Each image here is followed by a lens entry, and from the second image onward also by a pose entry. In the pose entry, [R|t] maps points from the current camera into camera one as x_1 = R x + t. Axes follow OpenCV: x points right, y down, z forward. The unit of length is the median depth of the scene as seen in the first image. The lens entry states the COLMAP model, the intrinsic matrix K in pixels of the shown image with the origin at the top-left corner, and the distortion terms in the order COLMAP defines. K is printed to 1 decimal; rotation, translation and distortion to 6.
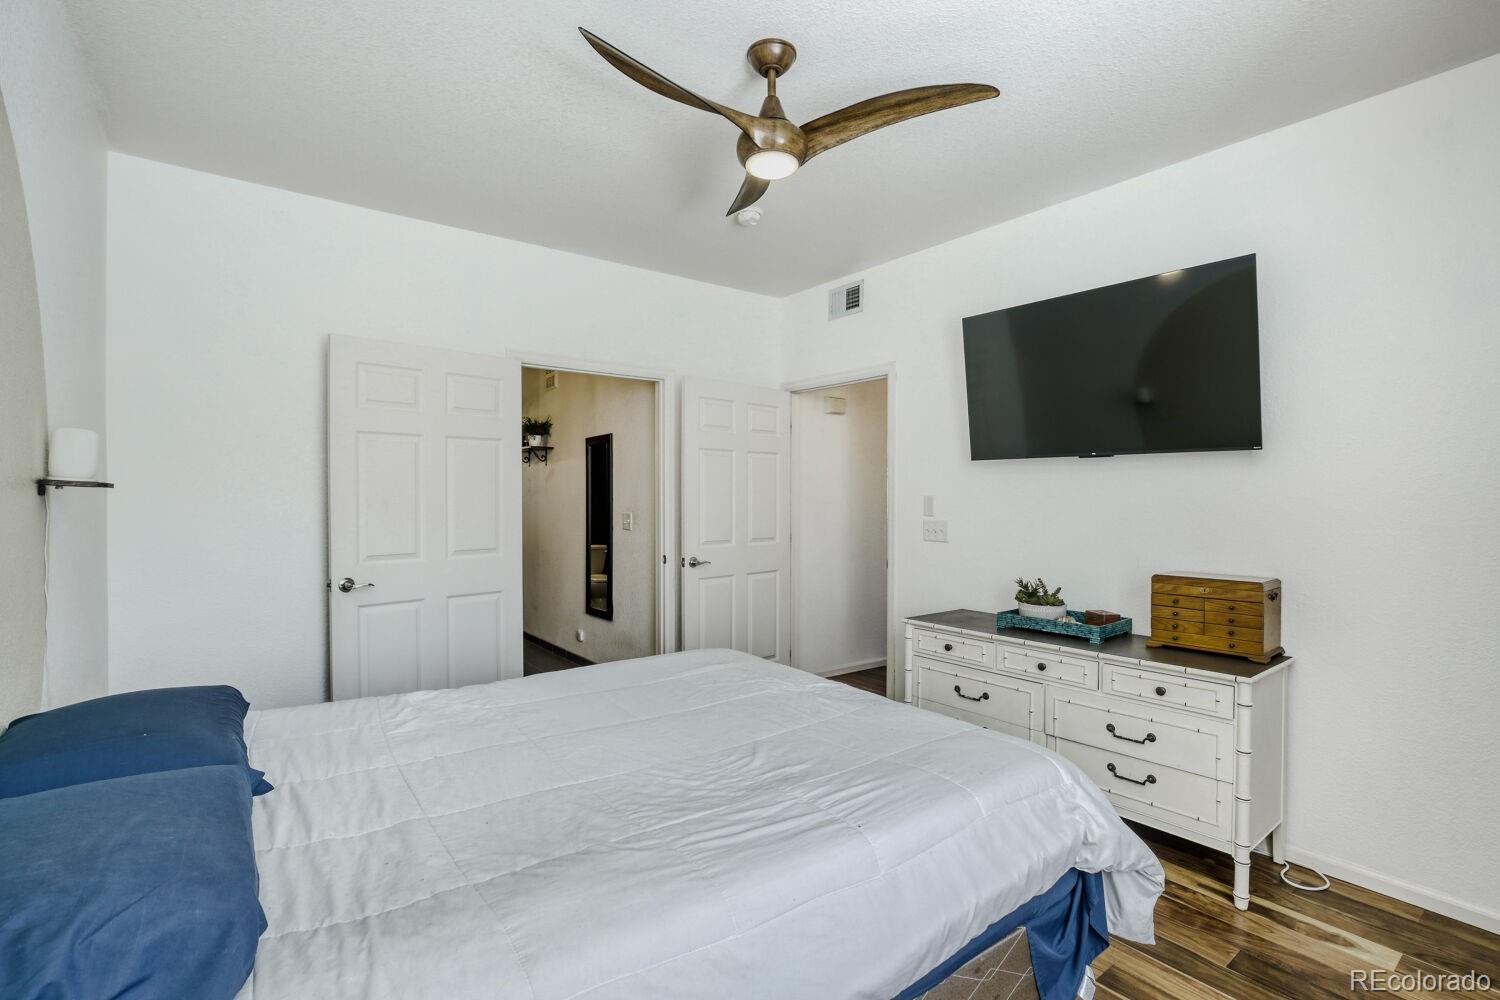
lens RADIAL K [[696.3, 0, 748.8], [0, 696.3, 501.0], [0, 0, 1]] dist [-0.014263, 0.006303]
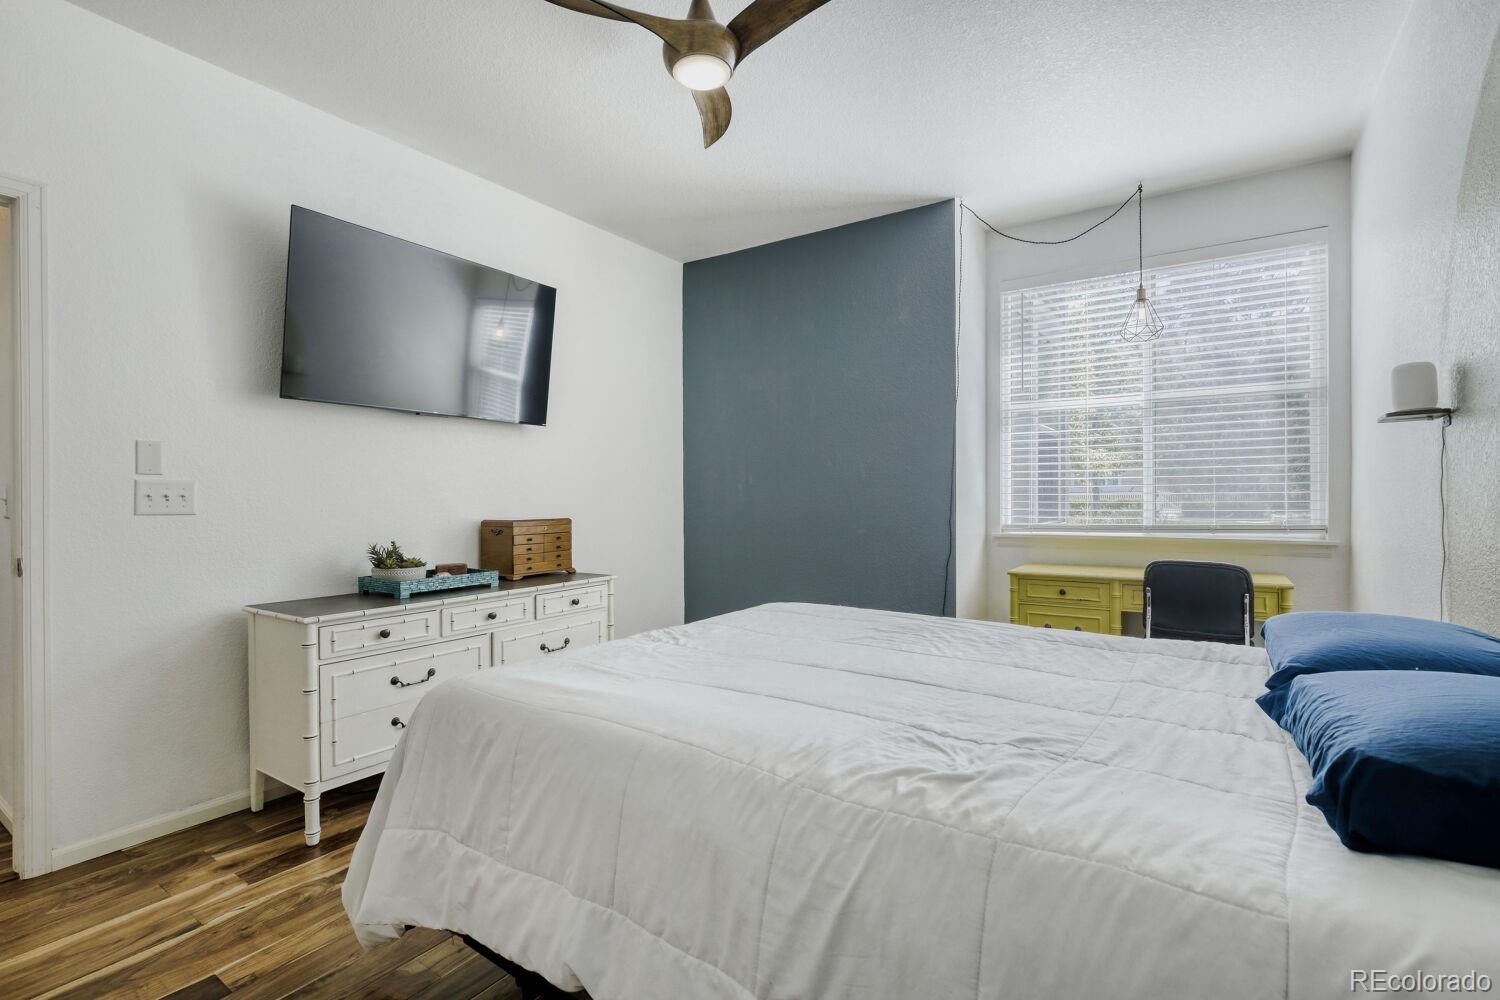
lens RADIAL K [[696.3, 0, 745.6], [0, 696.3, 496.7], [0, 0, 1]] dist [-0.014263, 0.006303]
pose [[-0.317121, -0.002024, 0.948383, -0.638977], [0.009224, 0.999944, 0.005218, 0.056659], [-0.948340, 0.010403, -0.317084, 0.918761]]
